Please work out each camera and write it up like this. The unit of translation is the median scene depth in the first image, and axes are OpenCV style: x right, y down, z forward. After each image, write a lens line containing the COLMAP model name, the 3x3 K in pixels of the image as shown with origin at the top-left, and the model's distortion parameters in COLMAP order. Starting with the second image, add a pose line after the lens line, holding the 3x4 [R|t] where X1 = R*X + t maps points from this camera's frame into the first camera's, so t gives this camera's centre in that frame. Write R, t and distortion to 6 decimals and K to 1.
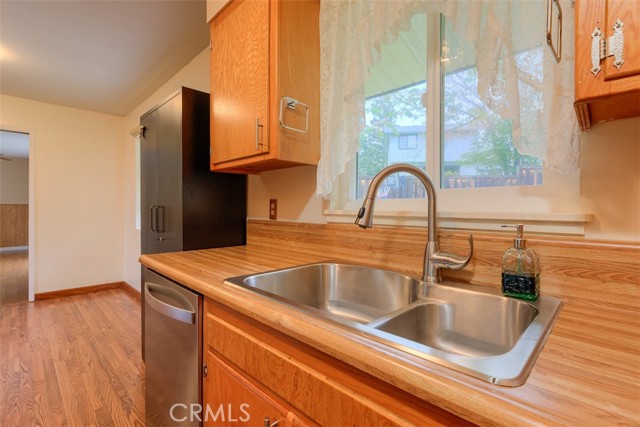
lens RADIAL K [[302.6, 0, 316.1], [0, 302.6, 208.2], [0, 0, 1]] dist [-0.005341, 0.002030]
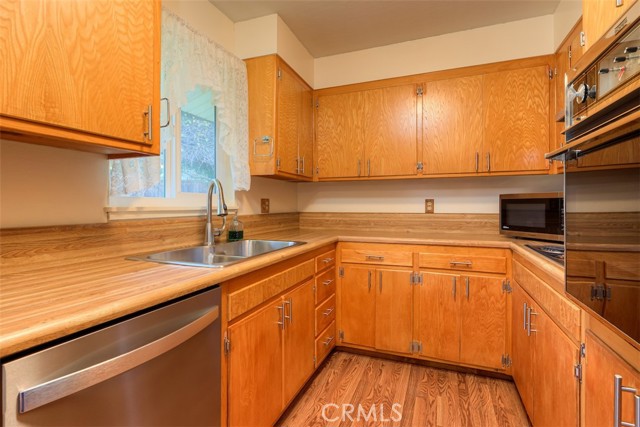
lens RADIAL K [[302.6, 0, 315.2], [0, 302.6, 208.2], [0, 0, 1]] dist [-0.005341, 0.002030]
pose [[-0.395650, -0.014582, 0.918286, -0.779855], [0.003393, 0.999844, 0.017339, -0.004253], [-0.918395, 0.009976, -0.395539, 0.579616]]
